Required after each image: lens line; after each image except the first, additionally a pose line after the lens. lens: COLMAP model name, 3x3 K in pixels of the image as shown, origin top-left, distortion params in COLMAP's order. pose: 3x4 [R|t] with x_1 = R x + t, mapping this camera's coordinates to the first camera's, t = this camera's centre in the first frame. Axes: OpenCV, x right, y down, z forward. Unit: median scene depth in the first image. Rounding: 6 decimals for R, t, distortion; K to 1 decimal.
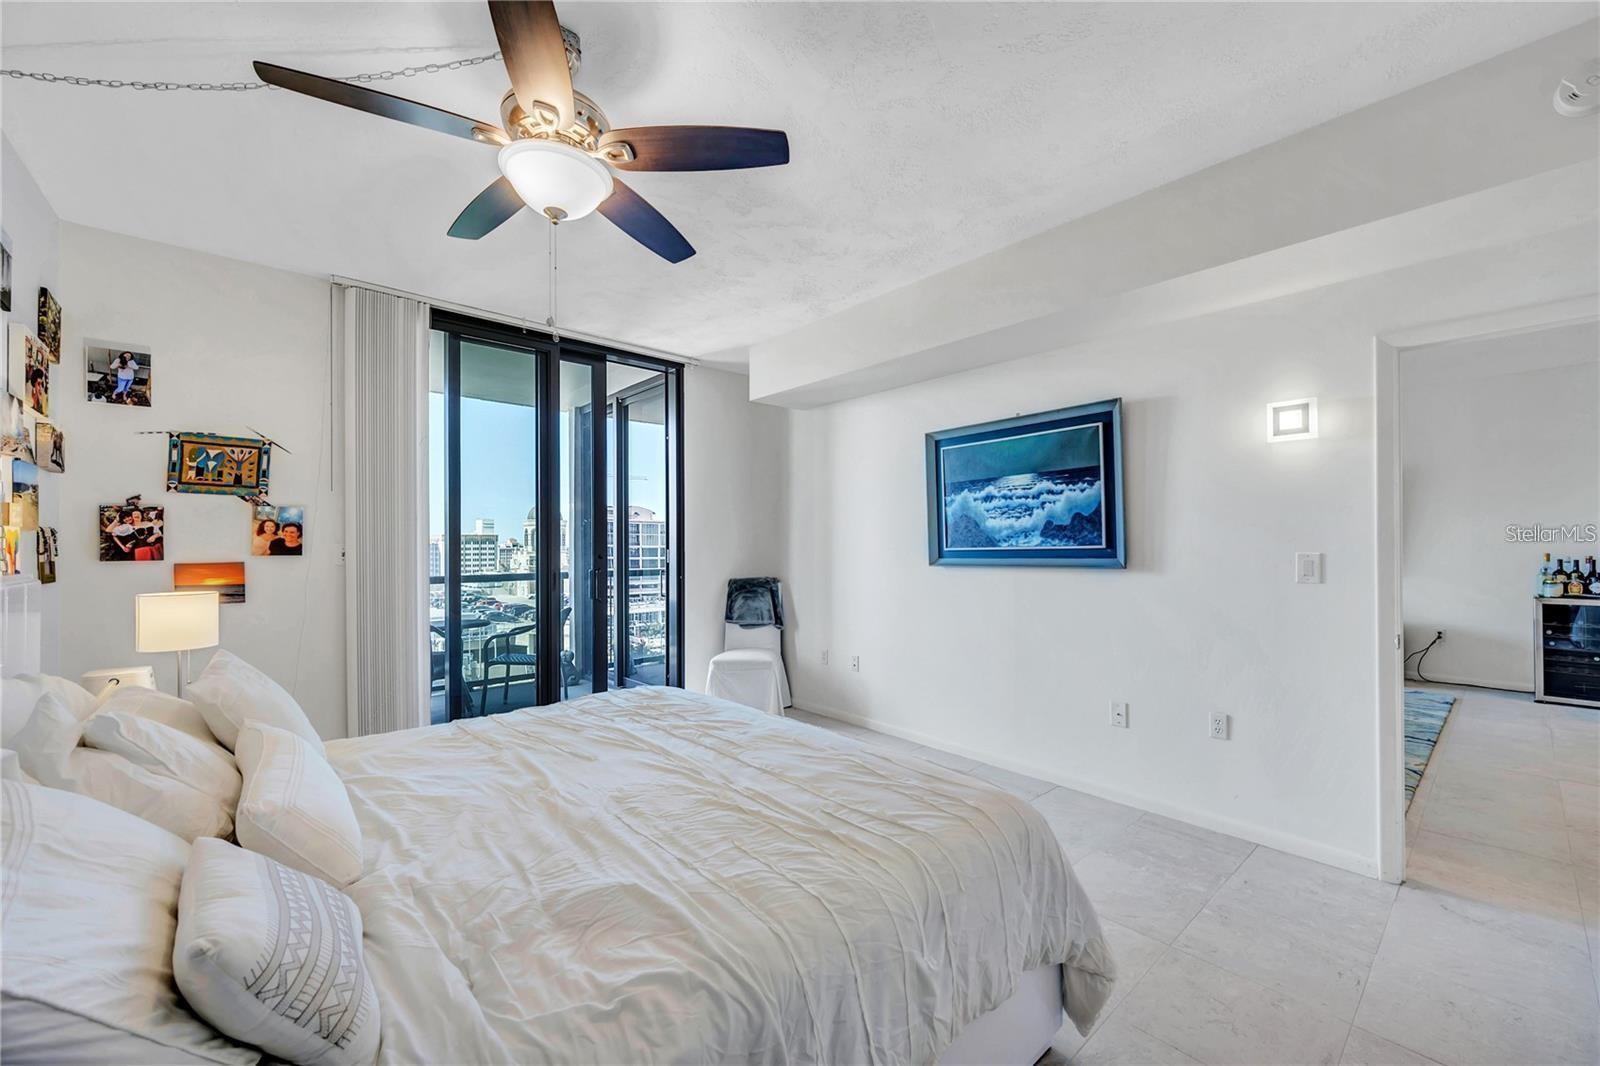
lens RADIAL K [[647.6, 0, 814.3], [0, 647.6, 535.3], [0, 0, 1]] dist [0.014264, -0.000805]
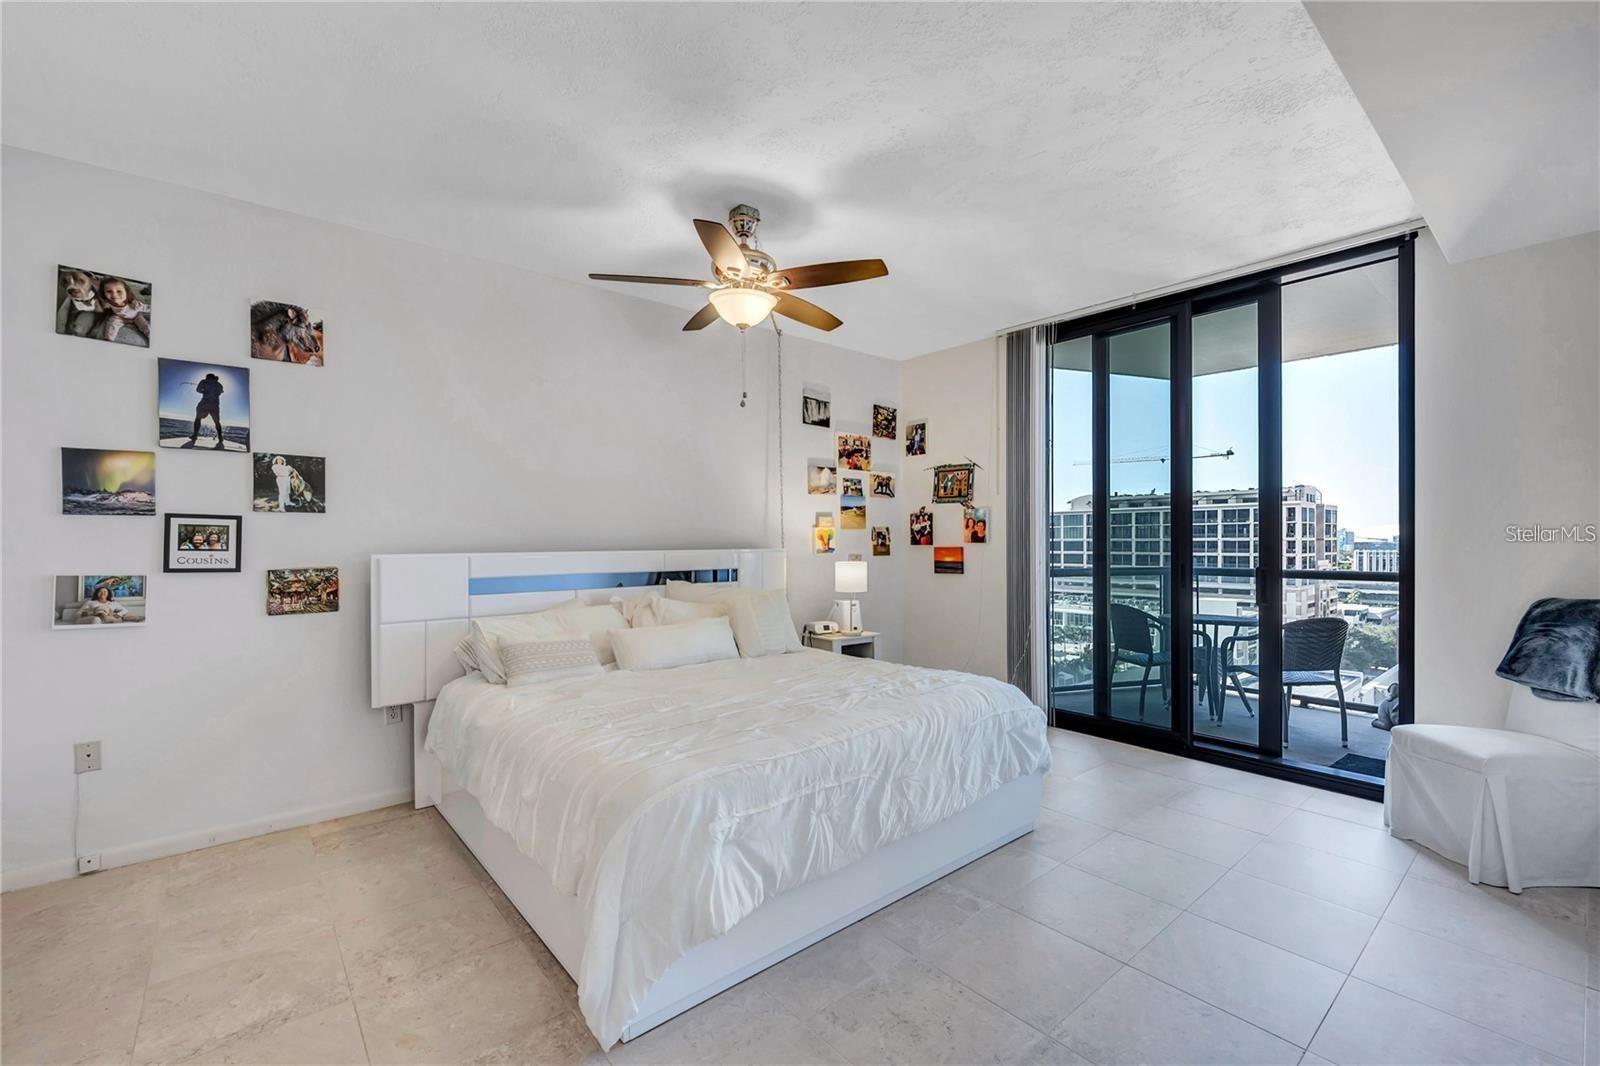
lens RADIAL K [[687.7, 0, 799.1], [0, 687.7, 537.1], [0, 0, 1]] dist [-0.000221, -0.001500]
pose [[-0.049194, 0.006242, -0.998770, 0.713883], [0.022131, 0.999742, 0.005158, 0.001781], [0.998544, -0.021850, -0.049319, 0.702922]]
